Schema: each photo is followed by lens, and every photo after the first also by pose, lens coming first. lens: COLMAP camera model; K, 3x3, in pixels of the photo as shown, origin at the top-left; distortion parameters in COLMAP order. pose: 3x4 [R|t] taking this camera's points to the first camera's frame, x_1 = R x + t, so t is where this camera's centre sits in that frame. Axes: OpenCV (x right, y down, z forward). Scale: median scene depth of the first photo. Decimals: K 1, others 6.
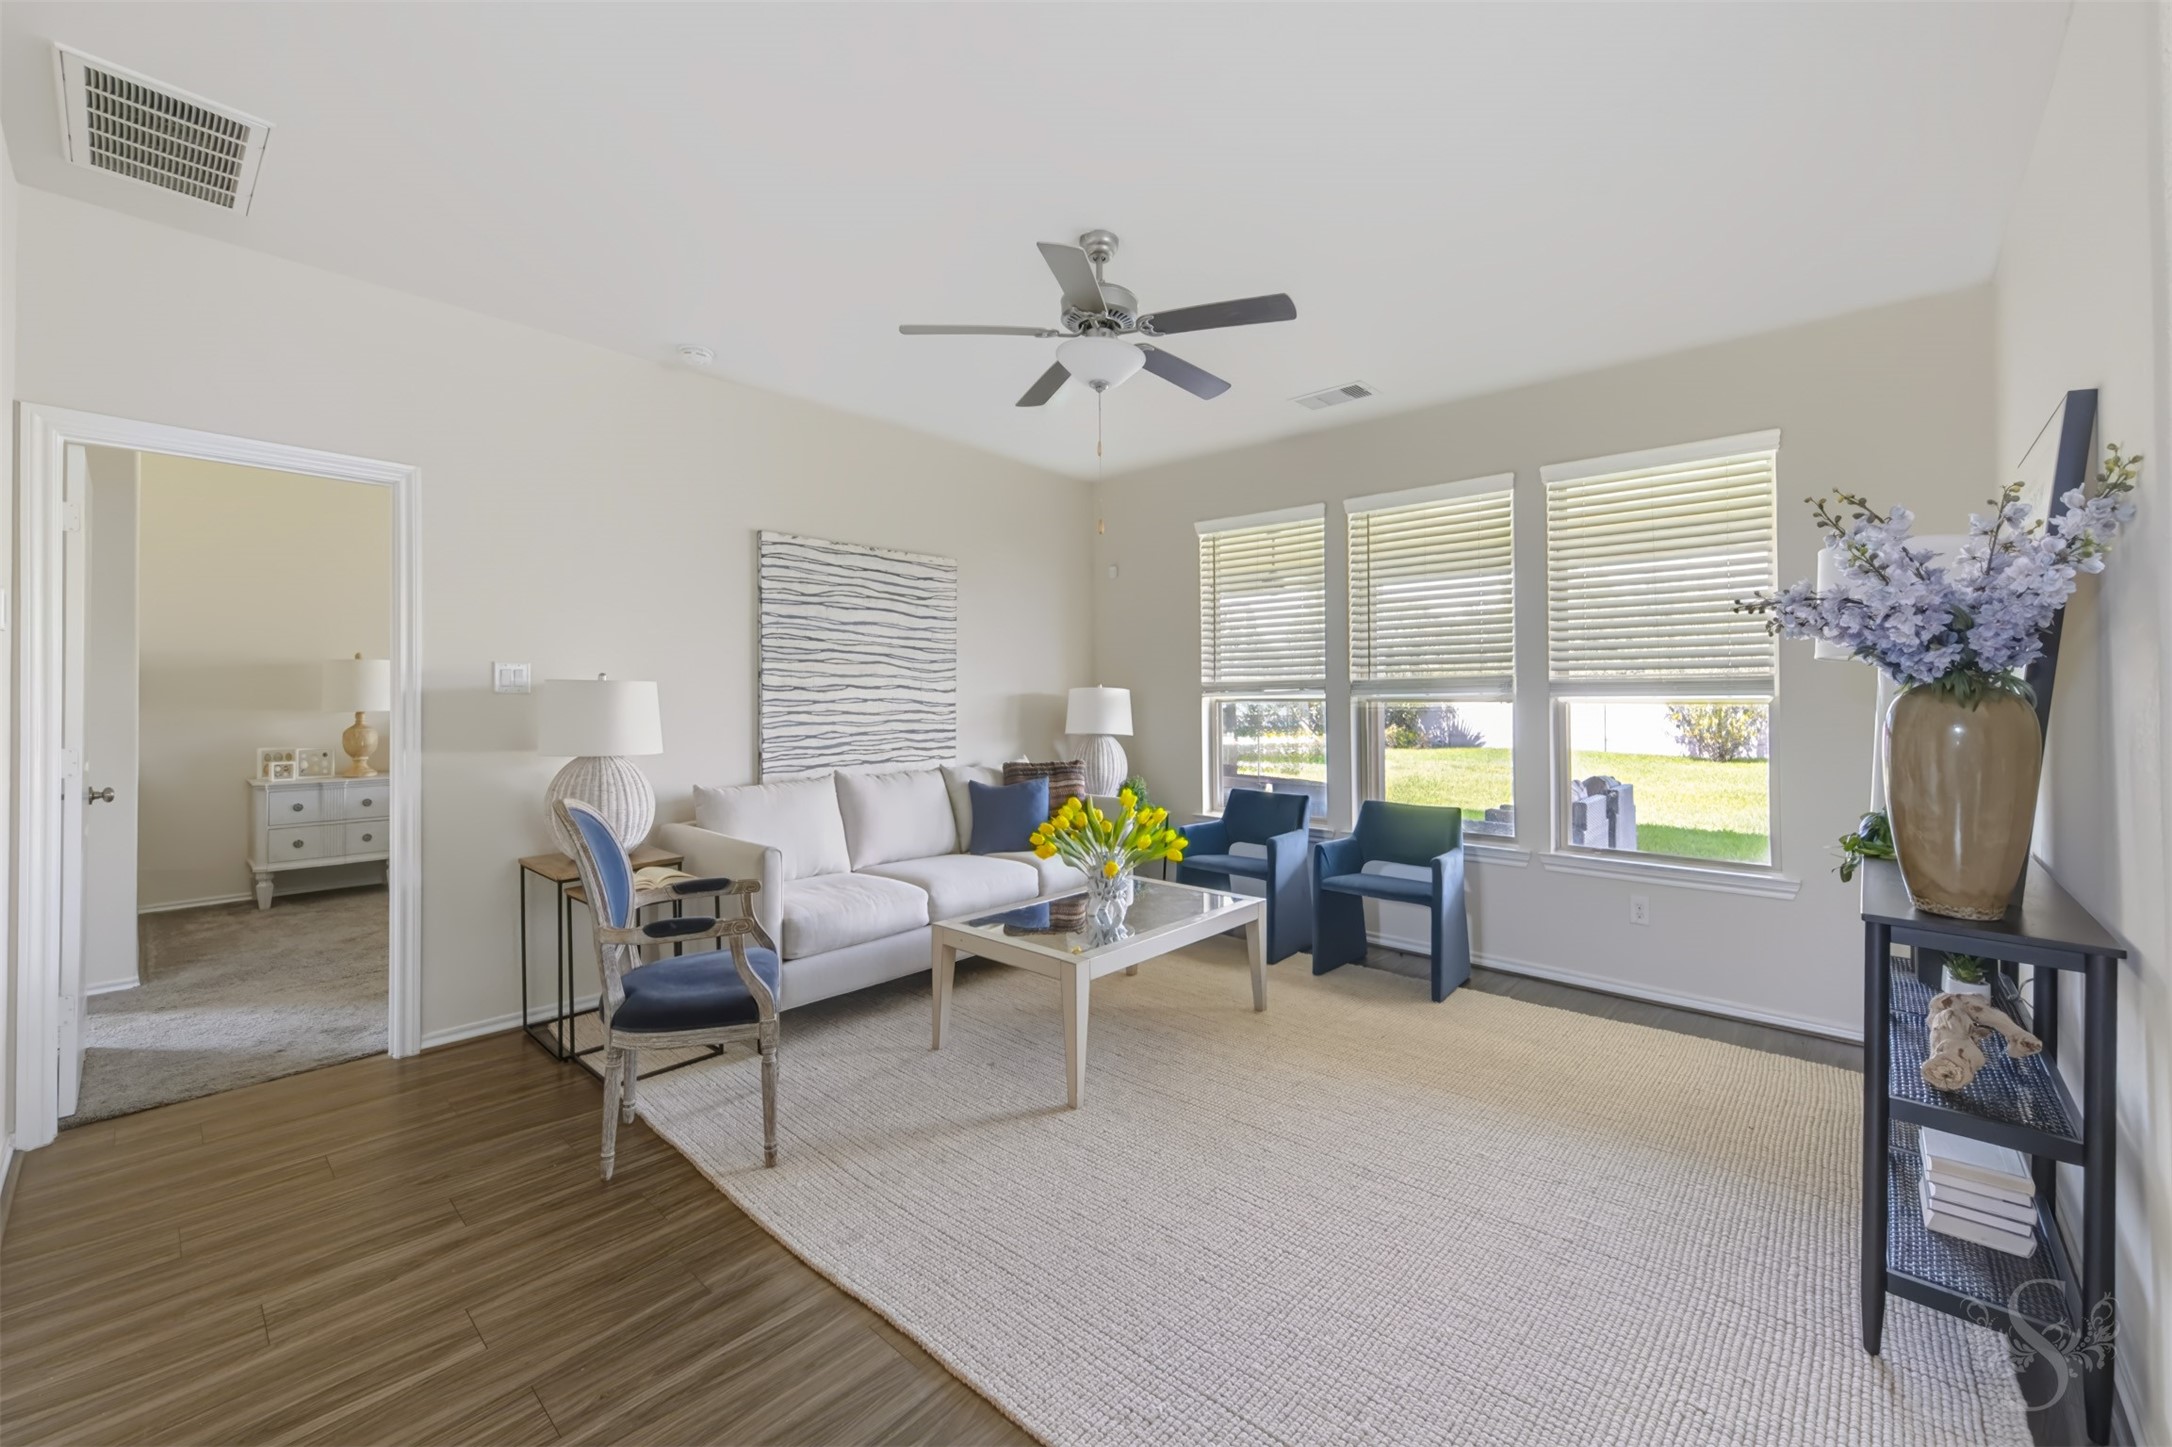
lens RADIAL K [[873.1, 0, 1087.4], [0, 873.1, 670.9], [0, 0, 1]] dist [-0.000612, -0.000058]
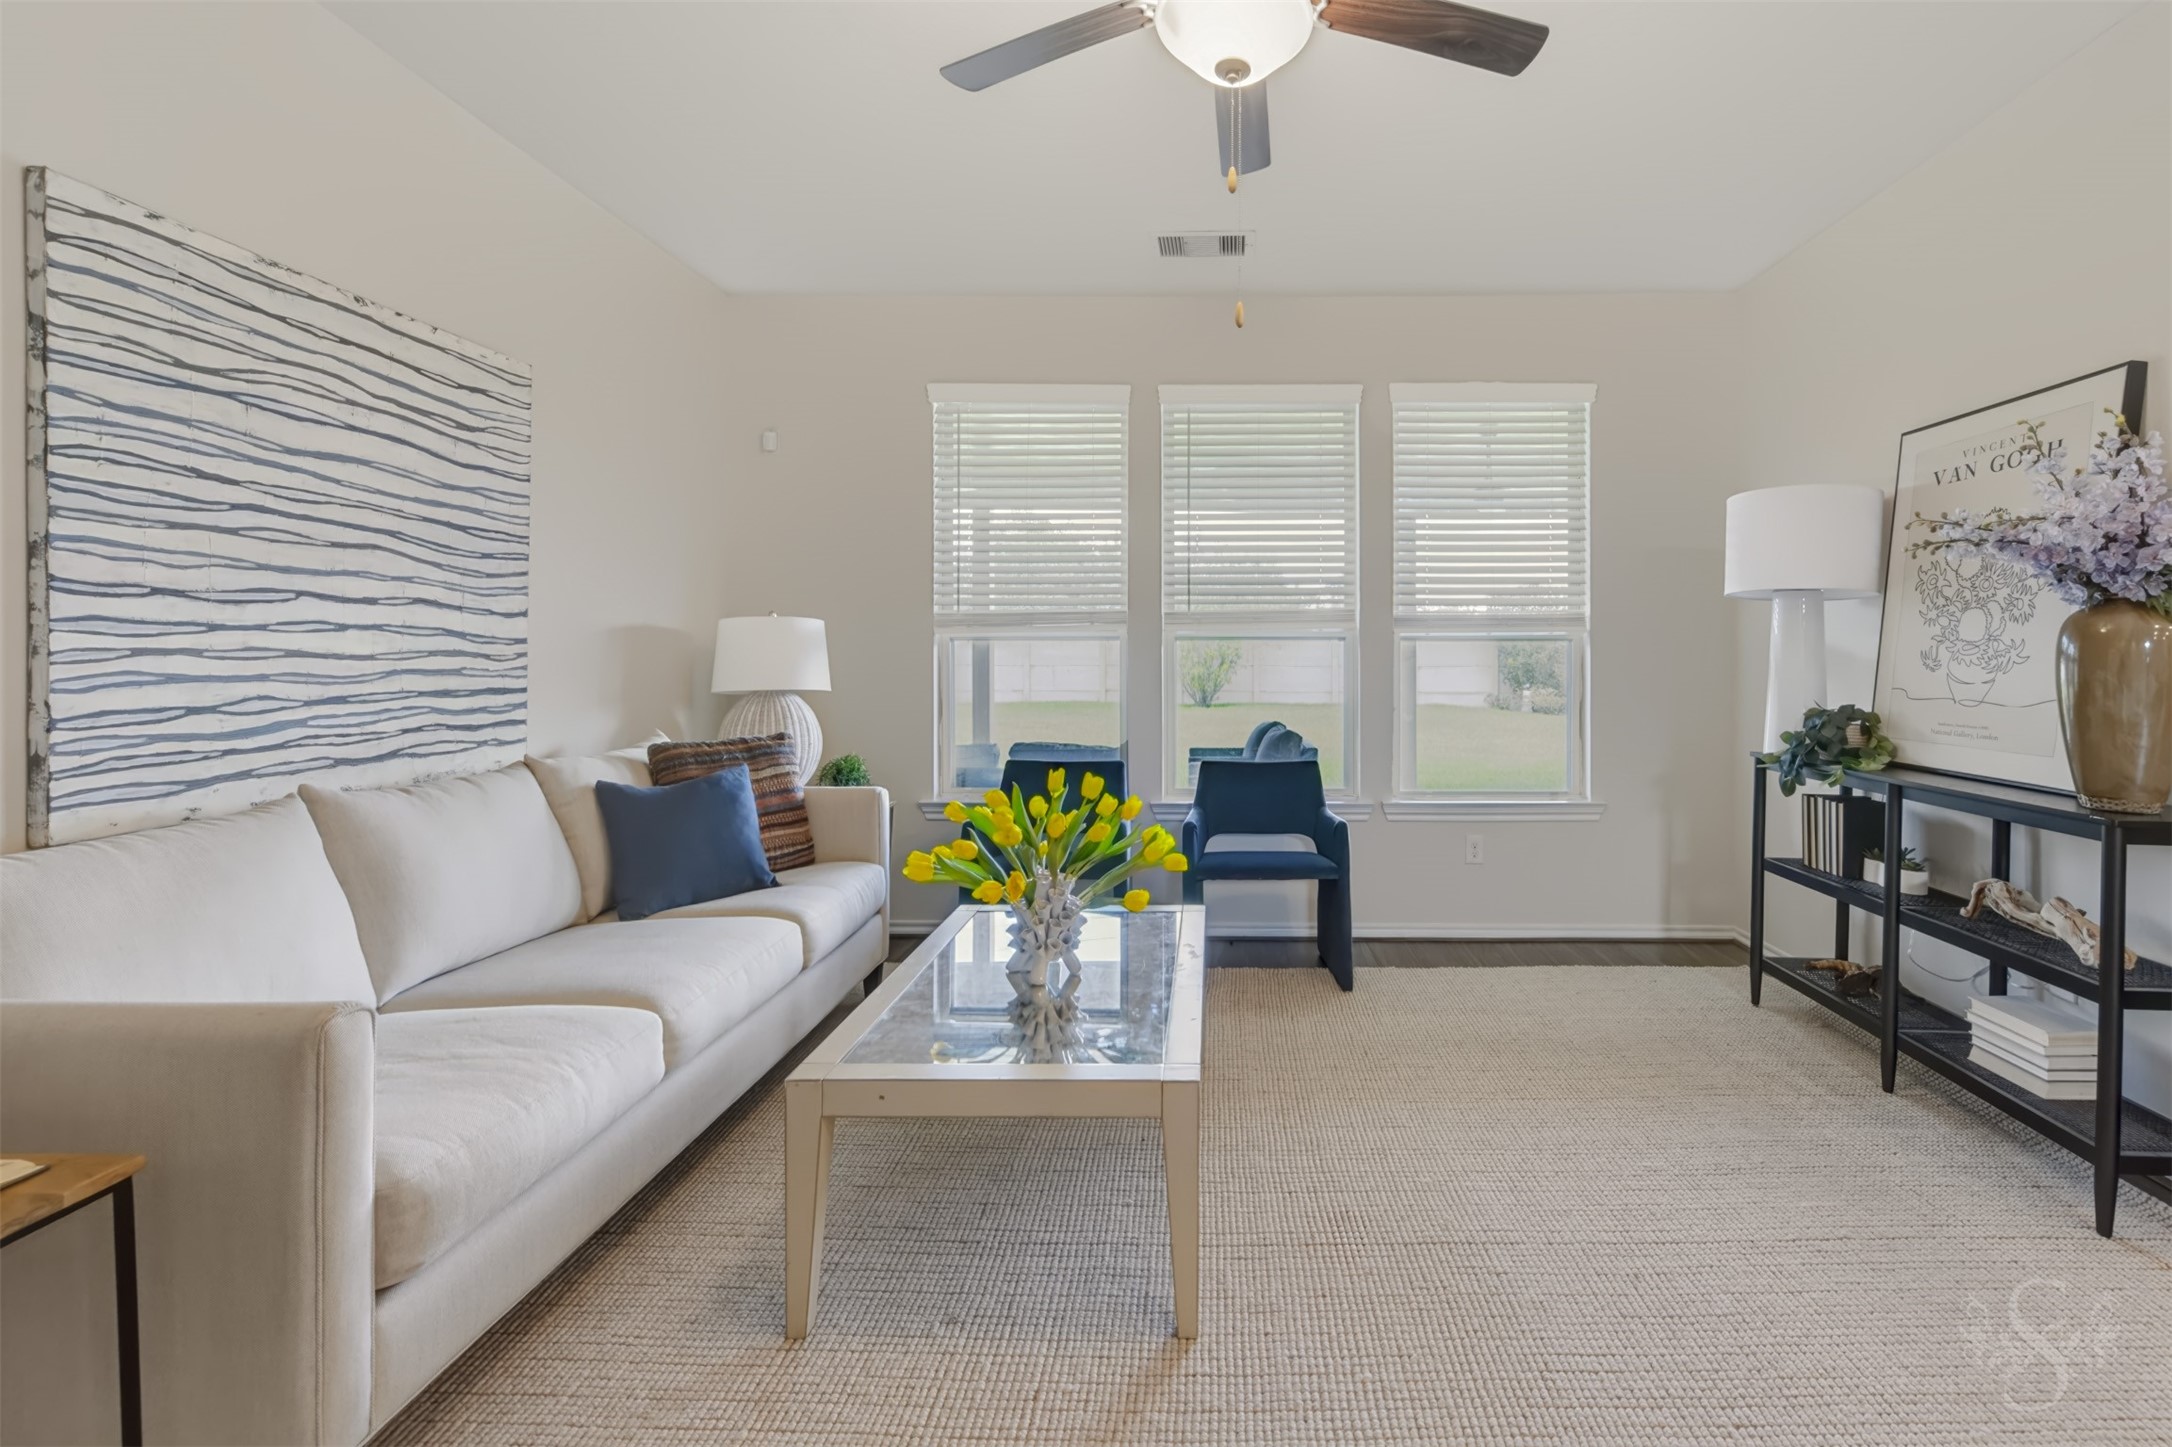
lens RADIAL K [[954.3, 0, 1218.0], [0, 954.3, 639.6], [0, 0, 1]] dist [0.000340, -0.000035]
pose [[0.742527, 0.008668, 0.669760, -0.267316], [-0.019696, 0.999766, 0.008897, 0.028735], [-0.669526, -0.019798, 0.742524, 0.344573]]
